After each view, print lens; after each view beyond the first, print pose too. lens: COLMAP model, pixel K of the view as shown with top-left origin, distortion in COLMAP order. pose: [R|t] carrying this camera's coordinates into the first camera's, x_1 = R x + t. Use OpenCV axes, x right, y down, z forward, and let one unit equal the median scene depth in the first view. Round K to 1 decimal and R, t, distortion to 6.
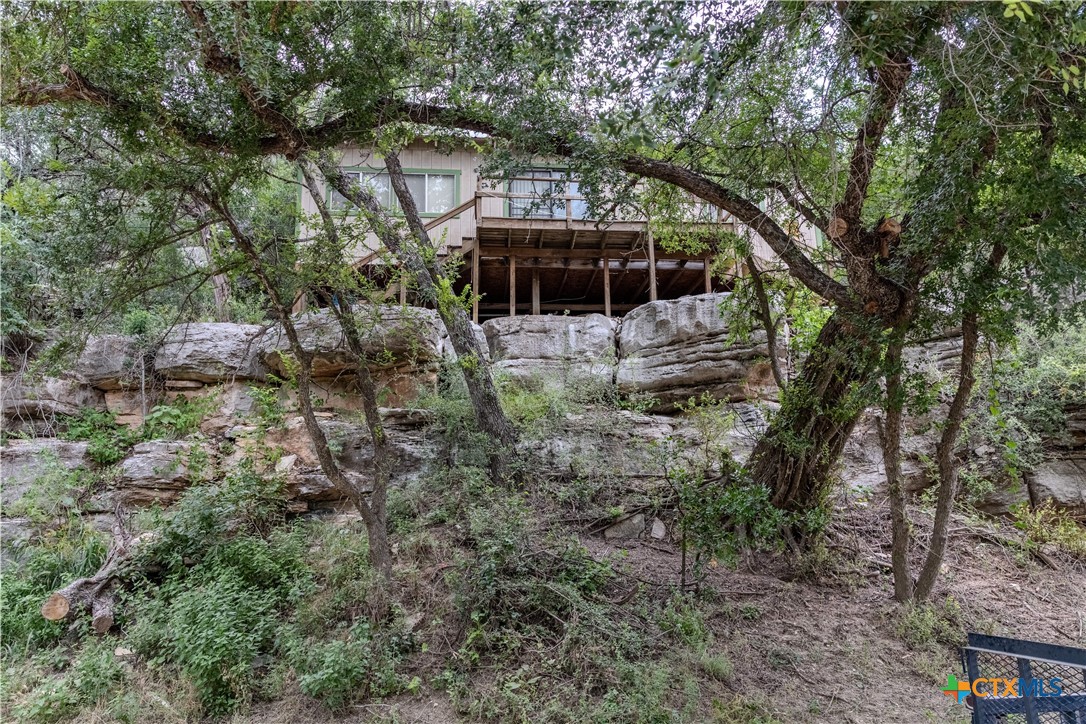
lens RADIAL K [[736.9, 0, 545.3], [0, 736.9, 360.6], [0, 0, 1]] dist [0.000538, -0.007922]
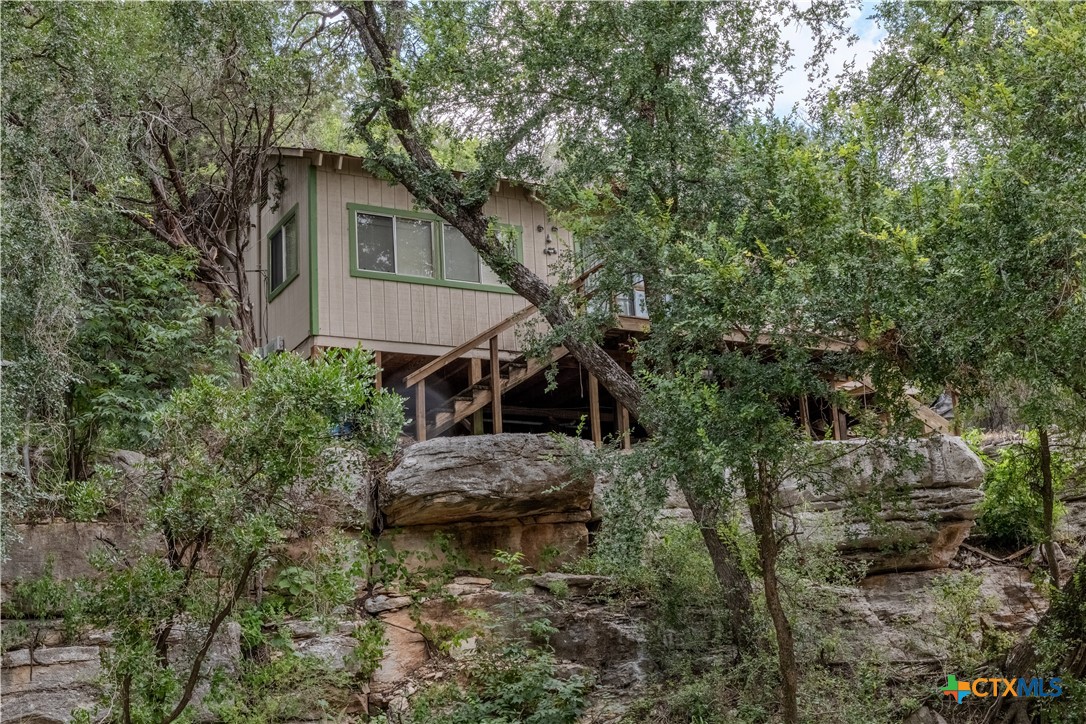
lens RADIAL K [[1379.1, 0, 543.0], [0, 1379.1, 362.0], [0, 0, 1]] dist [-0.019962, 0.037779]
pose [[0.919932, 0.075499, 0.384740, -0.753007], [-0.051311, 0.996028, -0.072767, -0.044504], [-0.388705, 0.047199, 0.920152, -0.276470]]
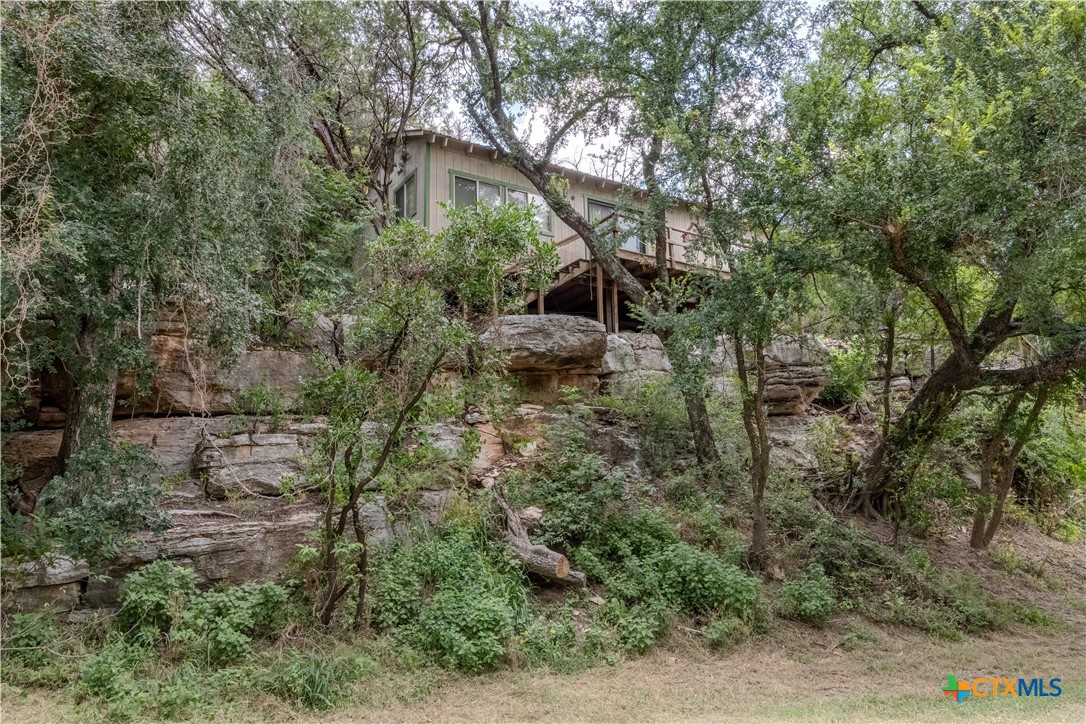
lens RADIAL K [[736.9, 0, 545.3], [0, 736.9, 360.6], [0, 0, 1]] dist [0.000538, -0.007922]
pose [[0.892257, 0.090072, 0.442452, -0.766955], [-0.094824, 0.995429, -0.011420, 0.013050], [-0.441458, -0.031766, 0.896719, -0.023438]]
